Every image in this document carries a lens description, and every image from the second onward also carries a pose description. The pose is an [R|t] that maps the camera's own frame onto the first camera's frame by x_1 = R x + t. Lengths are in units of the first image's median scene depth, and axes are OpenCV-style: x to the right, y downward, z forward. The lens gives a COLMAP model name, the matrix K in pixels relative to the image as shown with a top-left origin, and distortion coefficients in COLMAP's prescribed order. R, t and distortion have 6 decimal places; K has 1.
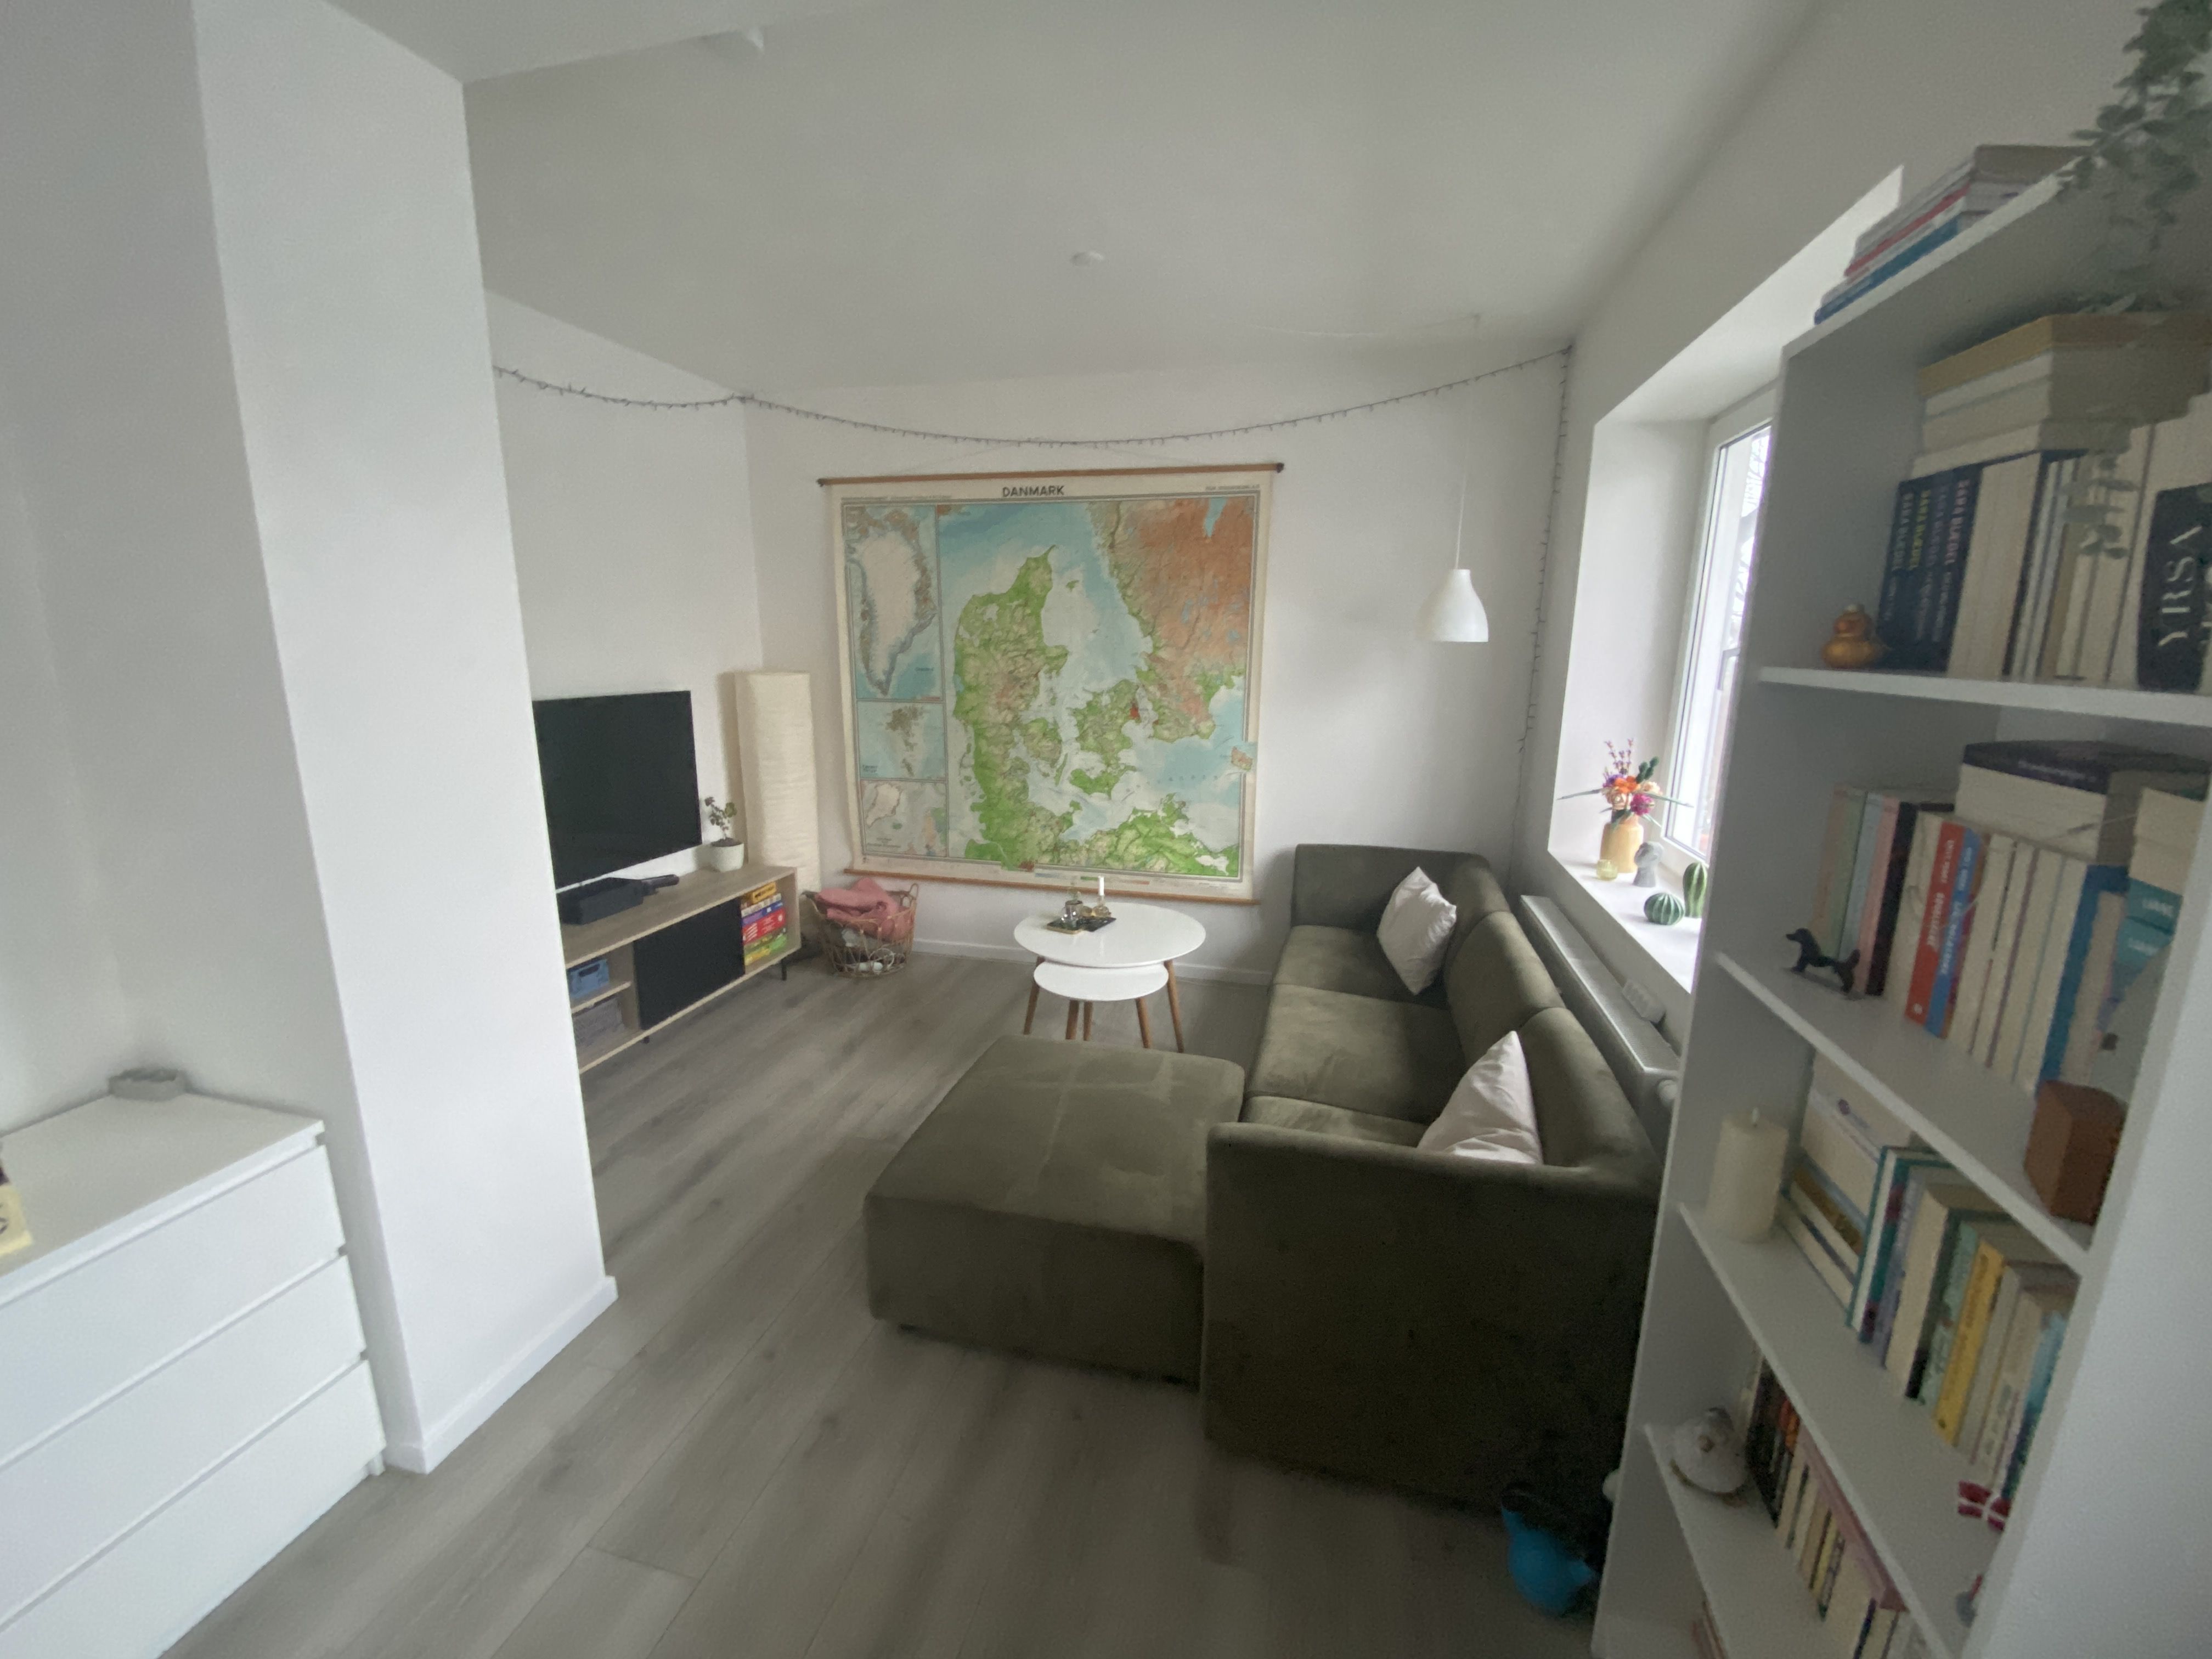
lens RADIAL K [[885.0, 0, 1091.1], [0, 885.0, 842.8], [0, 0, 1]] dist [-0.010404, -0.004583]
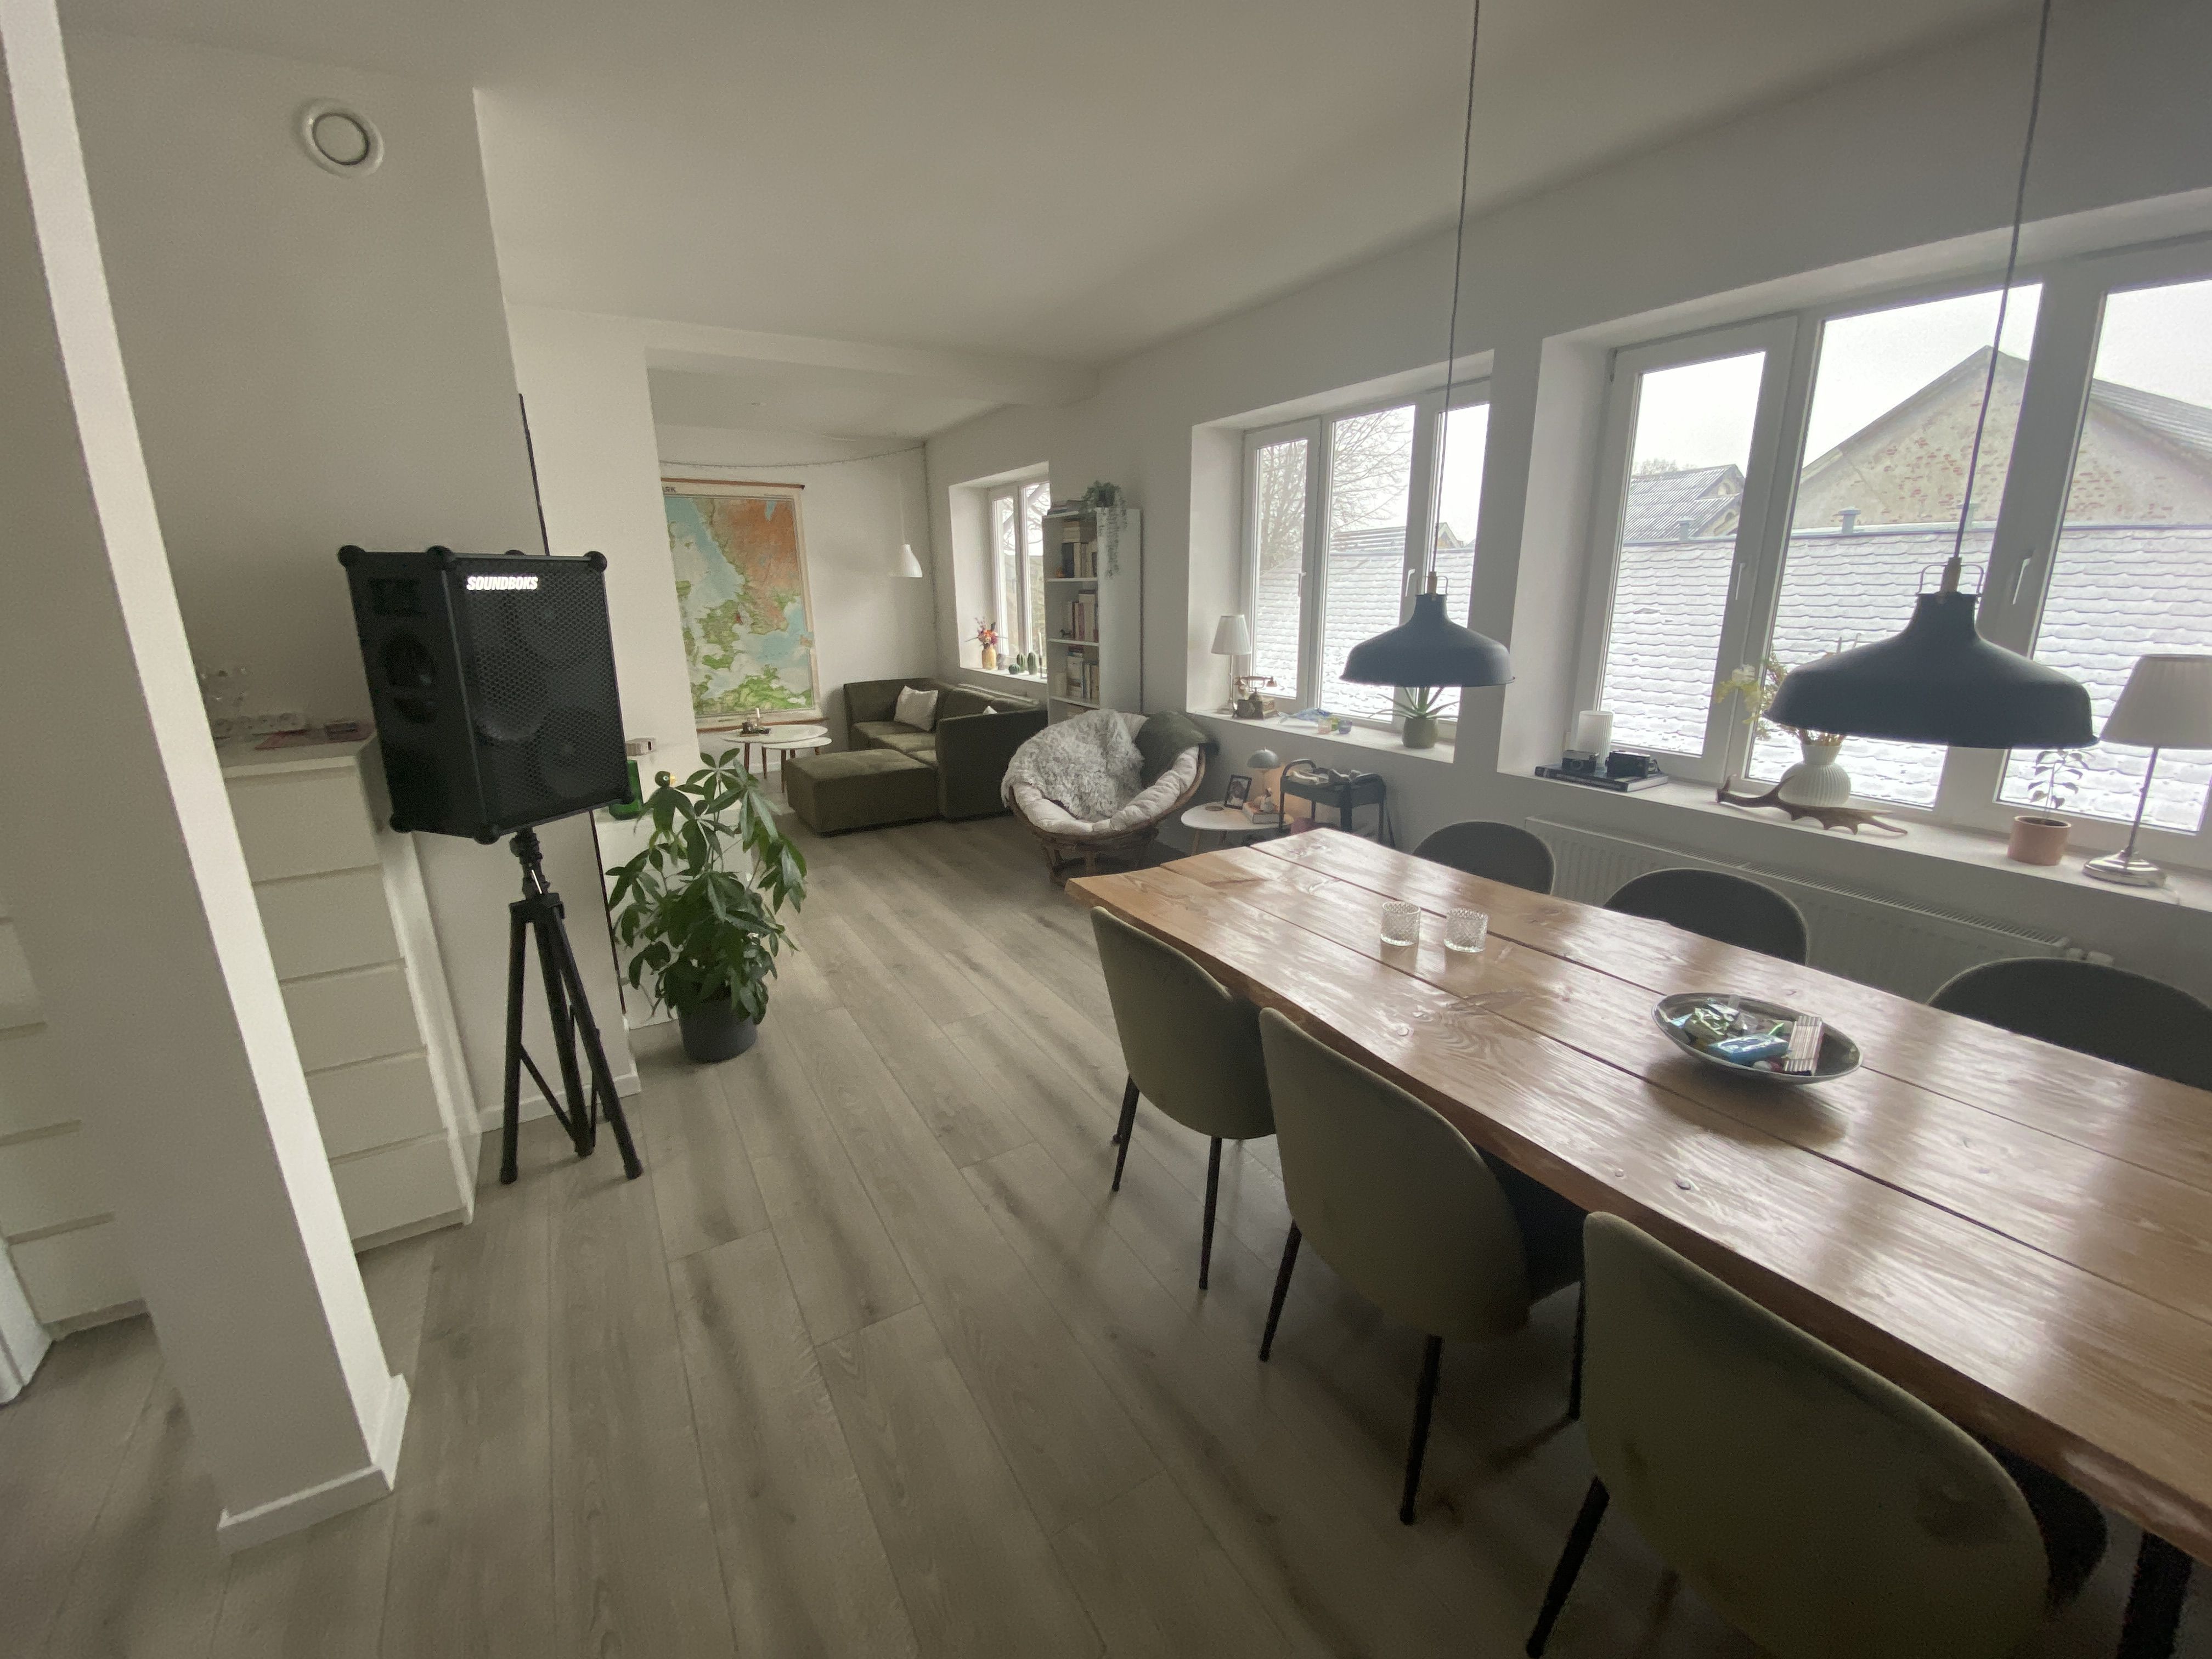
lens RADIAL K [[885.0, 0, 1122.4], [0, 885.0, 832.6], [0, 0, 1]] dist [-0.010404, -0.004583]
pose [[0.679562, -0.202407, 0.705143, -0.751932], [0.169058, 0.978523, 0.117953, 0.188443], [-0.713873, 0.039054, 0.699185, -0.748463]]
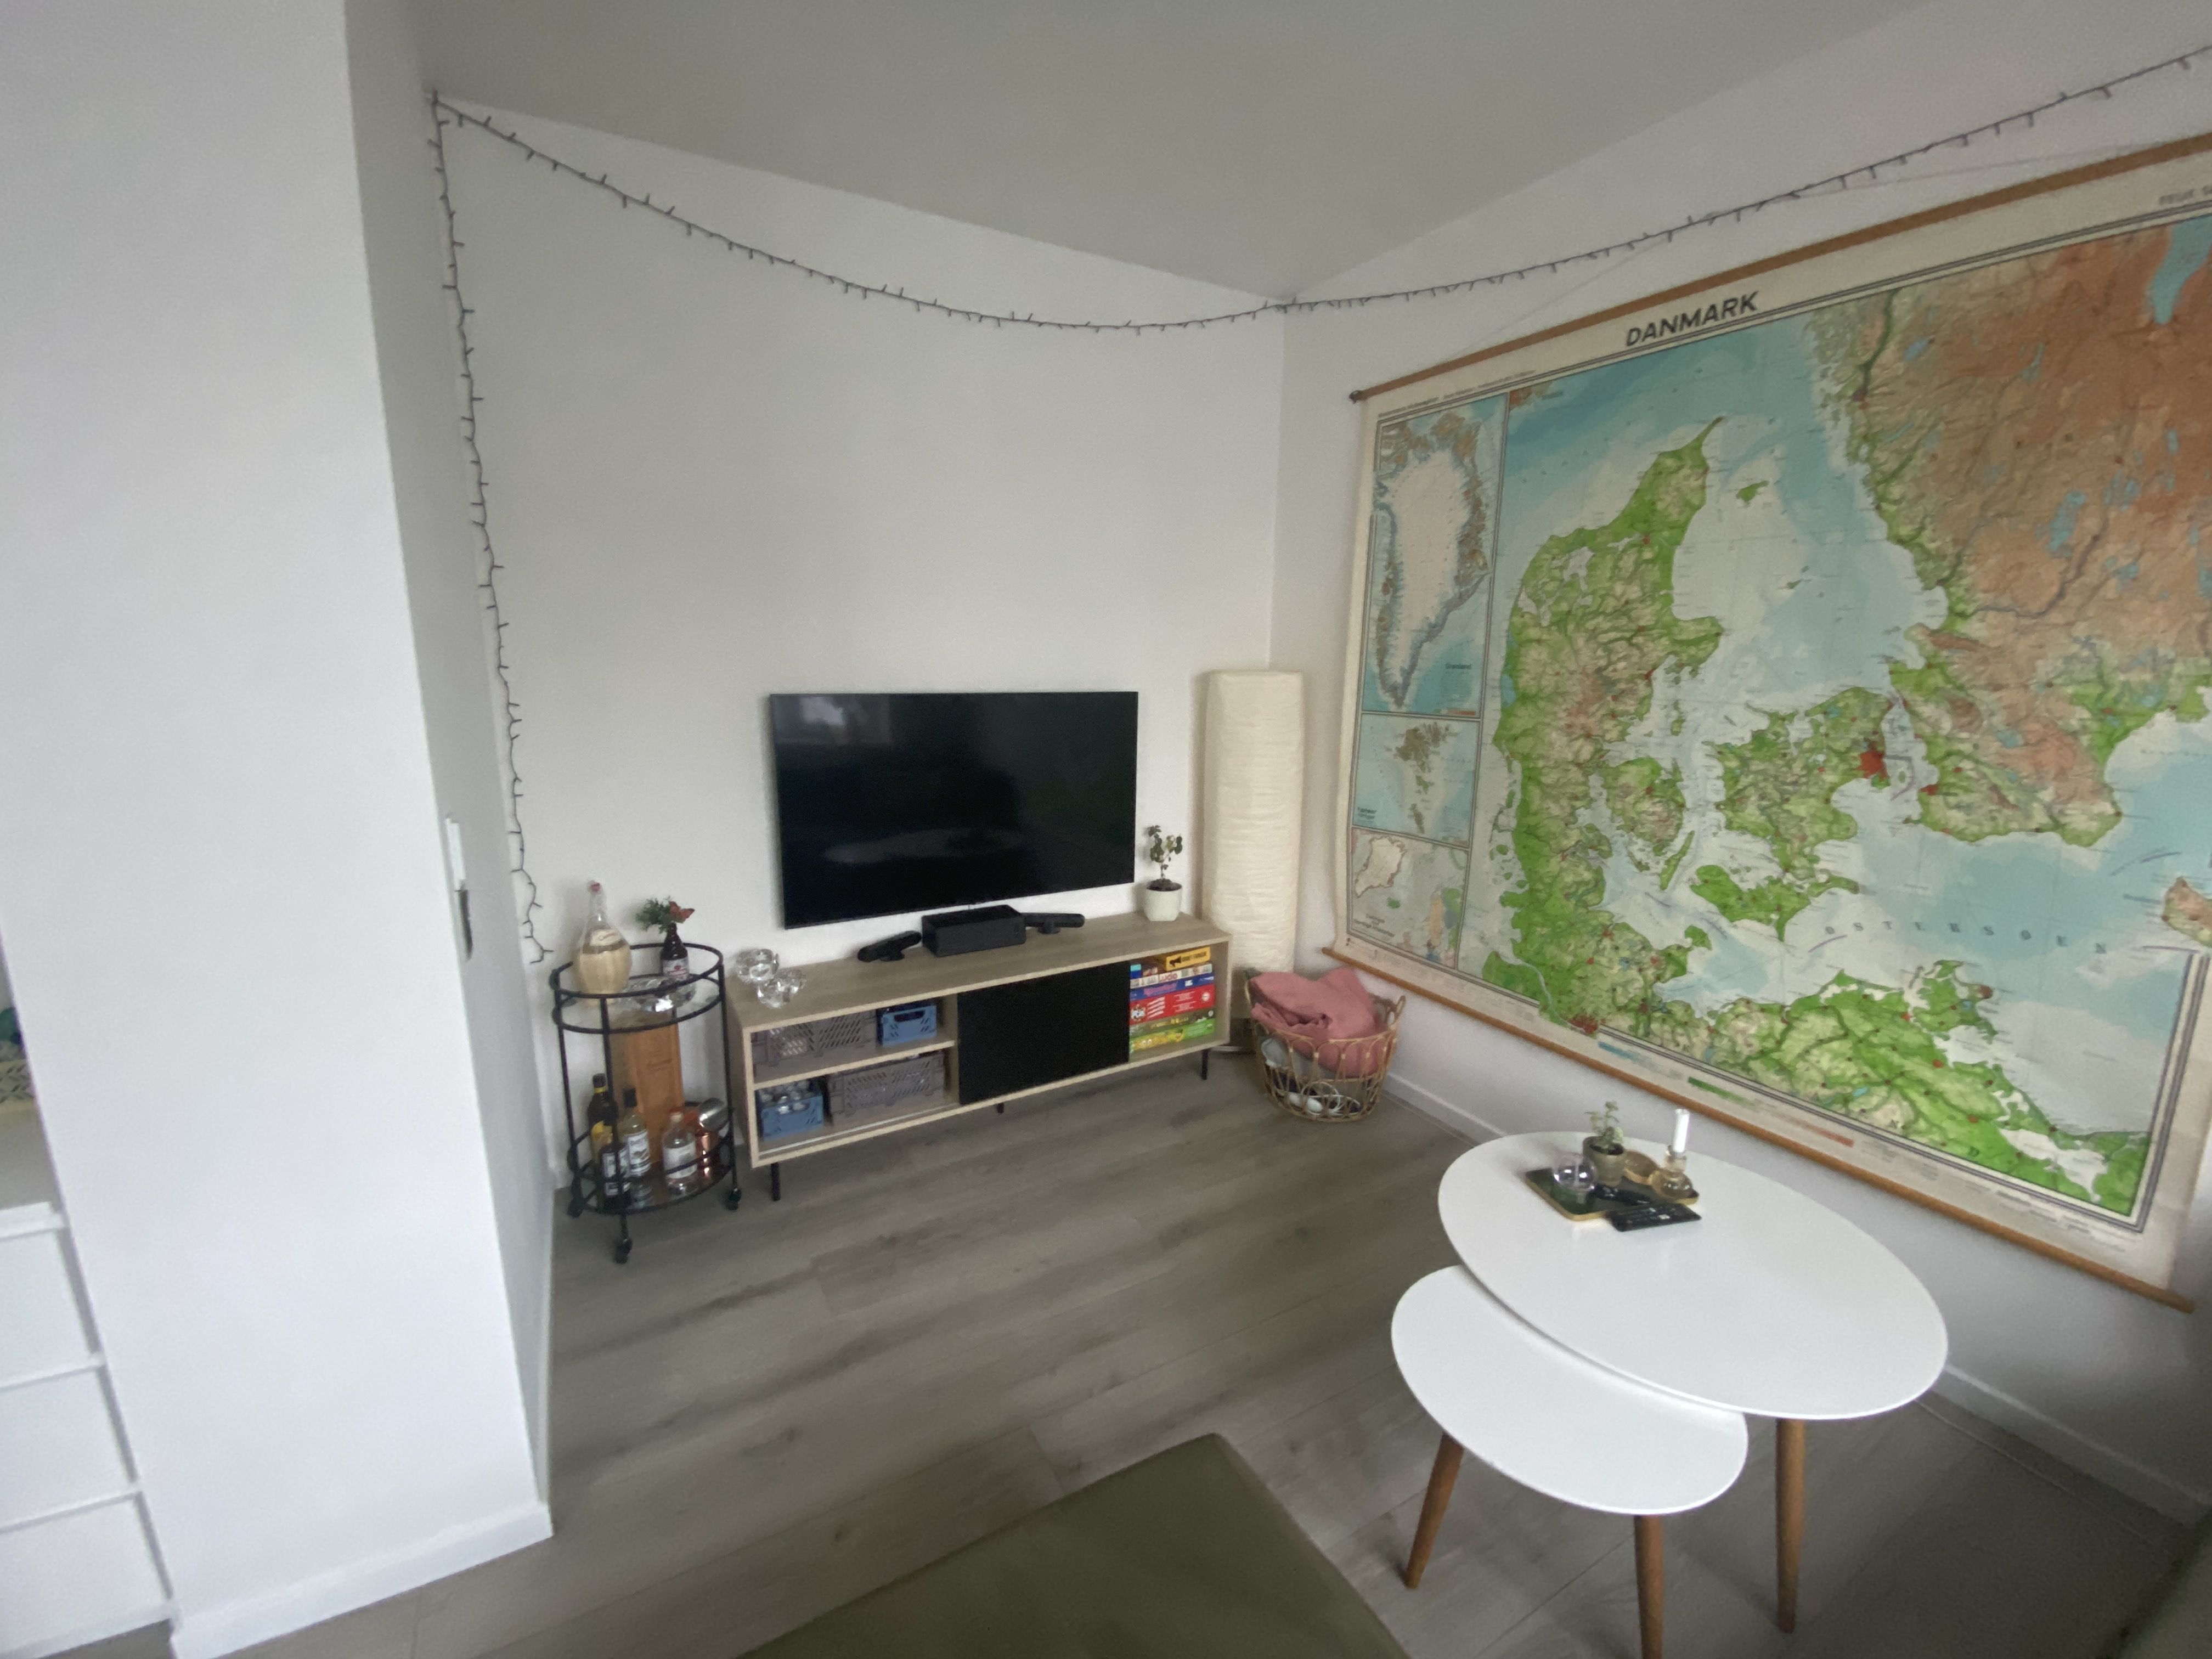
lens RADIAL K [[885.0, 0, 1095.2], [0, 885.0, 828.3], [0, 0, 1]] dist [-0.010404, -0.004583]
pose [[0.694926, 0.133919, -0.706501, 0.092553], [-0.159415, 0.986748, 0.030238, -0.065641], [0.701188, 0.091614, 0.707066, 0.417834]]
